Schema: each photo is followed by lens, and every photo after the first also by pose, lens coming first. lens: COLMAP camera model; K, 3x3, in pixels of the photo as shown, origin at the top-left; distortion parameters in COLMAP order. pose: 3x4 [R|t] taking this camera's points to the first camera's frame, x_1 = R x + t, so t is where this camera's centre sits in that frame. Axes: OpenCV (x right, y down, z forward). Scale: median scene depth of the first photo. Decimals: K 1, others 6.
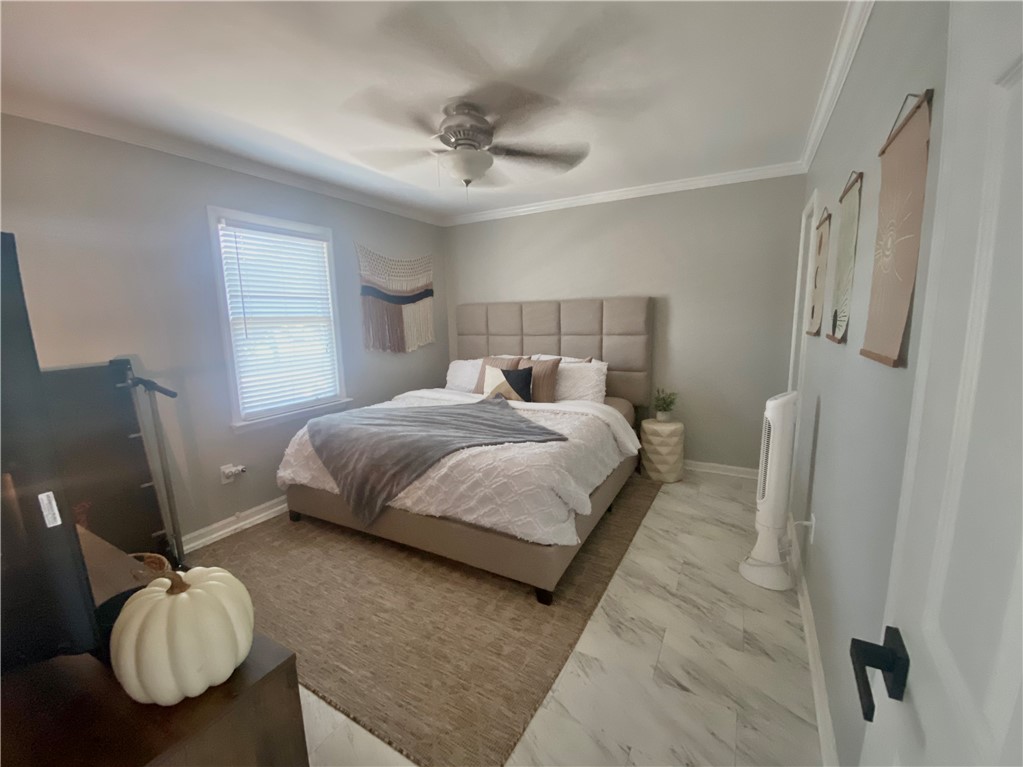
lens RADIAL K [[427.8, 0, 513.8], [0, 427.8, 383.2], [0, 0, 1]] dist [0.015844, -0.018447]
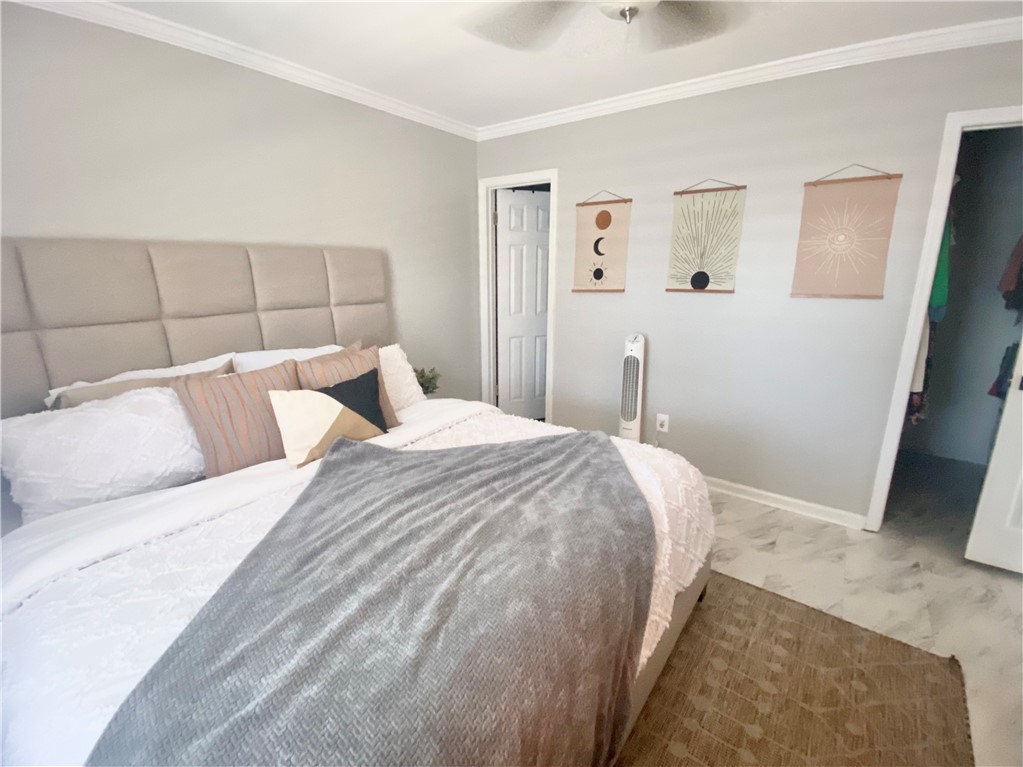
lens RADIAL K [[444.5, 0, 511.5], [0, 444.5, 383.5], [0, 0, 1]] dist [0.027347, -0.026746]
pose [[0.134070, -0.229018, 0.964145, -0.482511], [0.143607, 0.967149, 0.209762, -0.114431], [-0.980511, 0.110335, 0.162555, 0.718669]]
